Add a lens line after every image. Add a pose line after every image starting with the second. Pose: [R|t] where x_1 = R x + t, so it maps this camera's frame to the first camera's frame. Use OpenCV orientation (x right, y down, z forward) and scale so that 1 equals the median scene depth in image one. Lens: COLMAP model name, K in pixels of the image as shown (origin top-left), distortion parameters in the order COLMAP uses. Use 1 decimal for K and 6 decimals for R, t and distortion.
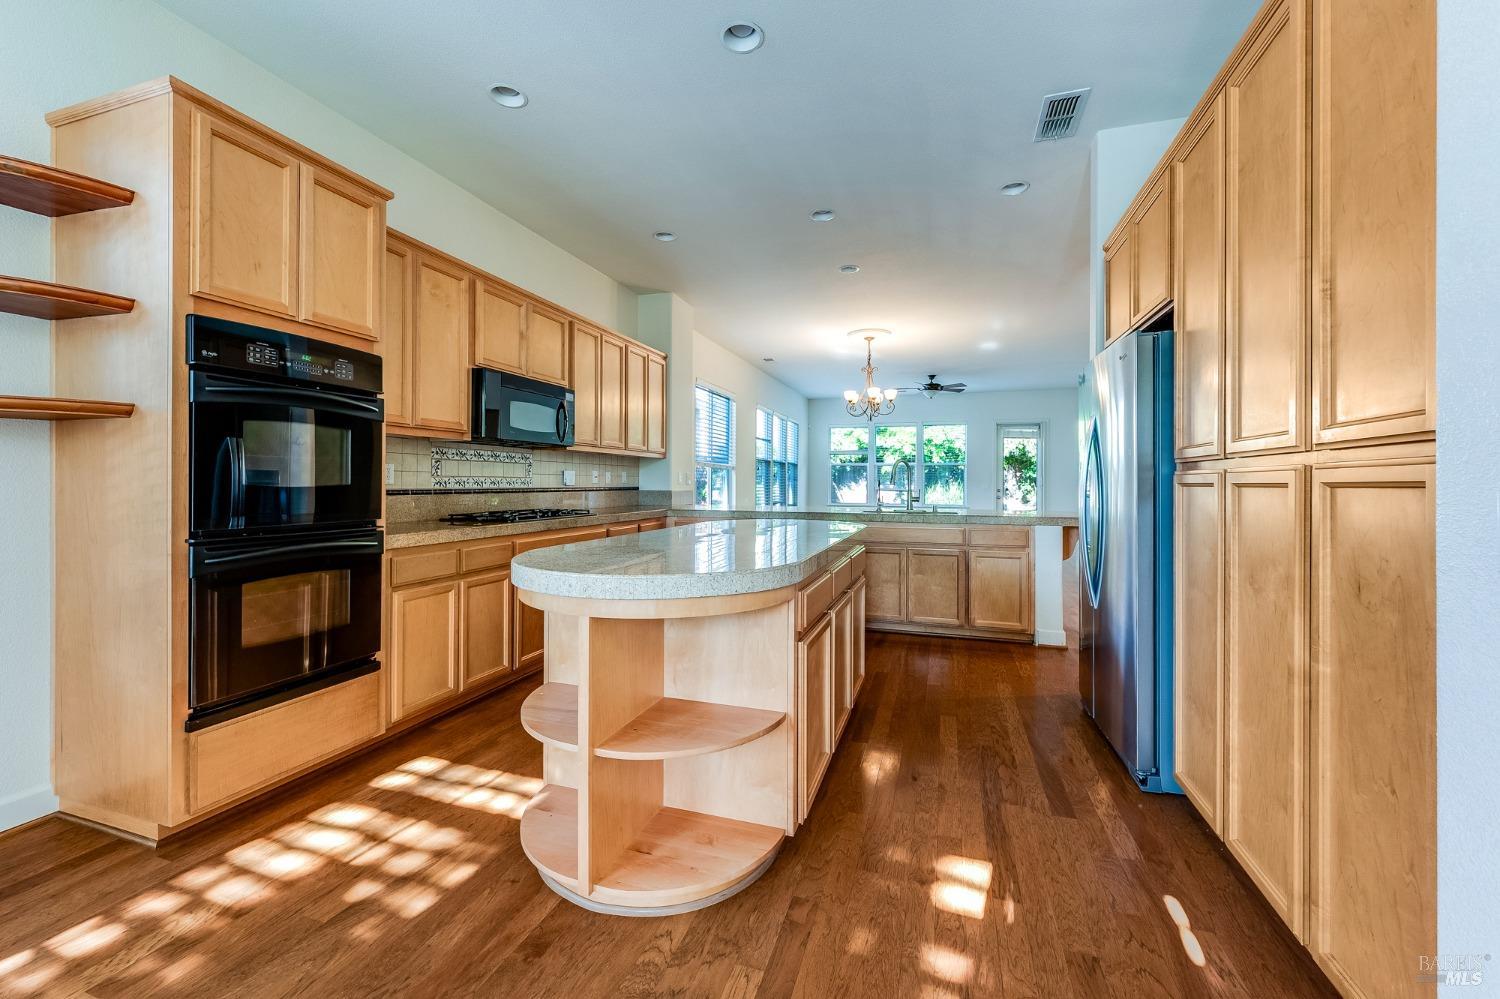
lens RADIAL K [[589.0, 0, 726.9], [0, 589.0, 482.8], [0, 0, 1]] dist [0.000470, 0.000091]
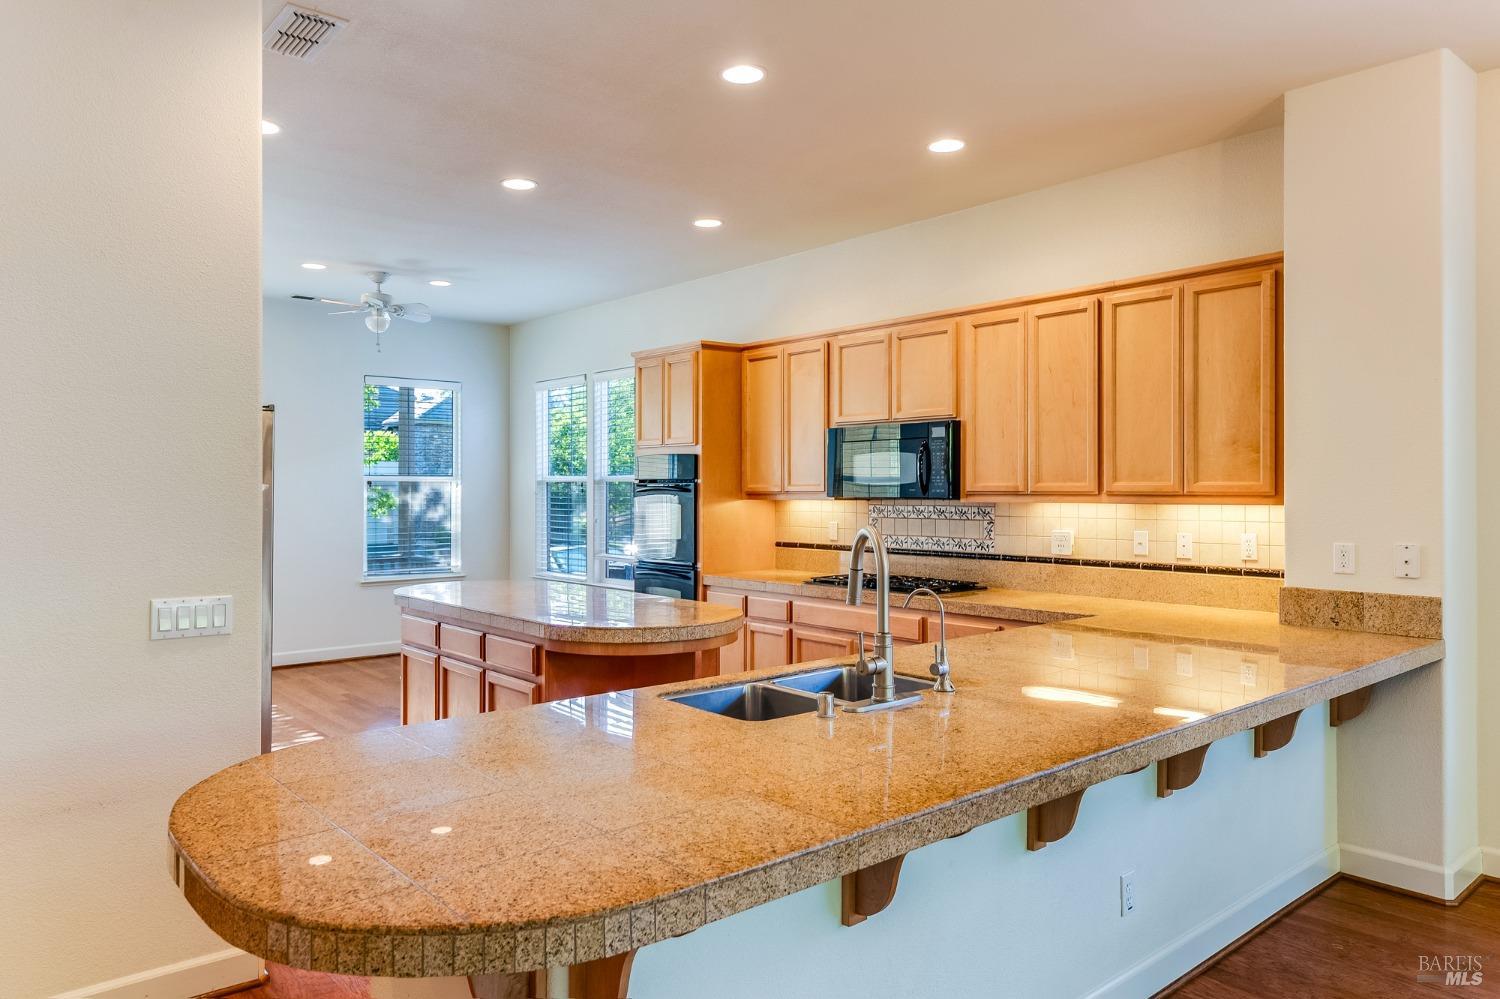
lens RADIAL K [[1006.3, 0, 794.9], [0, 1006.3, 483.5], [0, 0, 1]] dist [0.009740, -0.000549]
pose [[-0.469985, -0.007691, -0.882641, 0.896540], [-0.000477, 0.999964, -0.008459, -0.068292], [0.882674, -0.003555, -0.469972, 1.376315]]
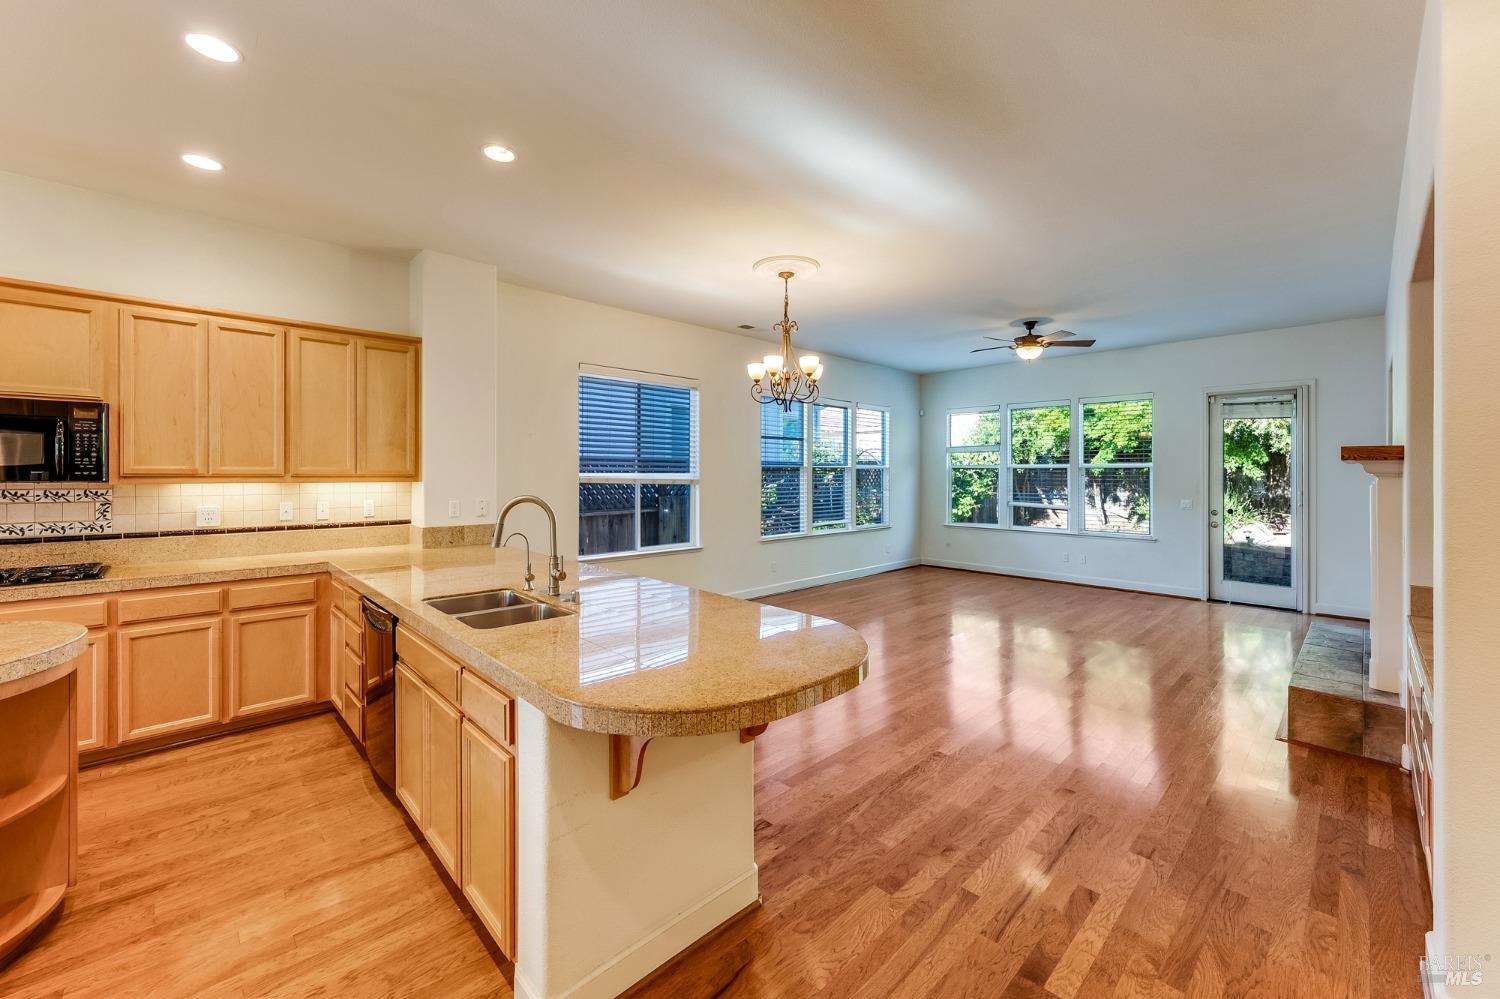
lens RADIAL K [[589.0, 0, 726.9], [0, 589.0, 482.8], [0, 0, 1]] dist [0.000470, 0.000091]
pose [[0.888693, -0.004968, -0.458477, 0.740250], [0.008588, 0.999946, 0.005811, -0.055053], [0.458423, -0.009102, 0.888687, 0.686831]]
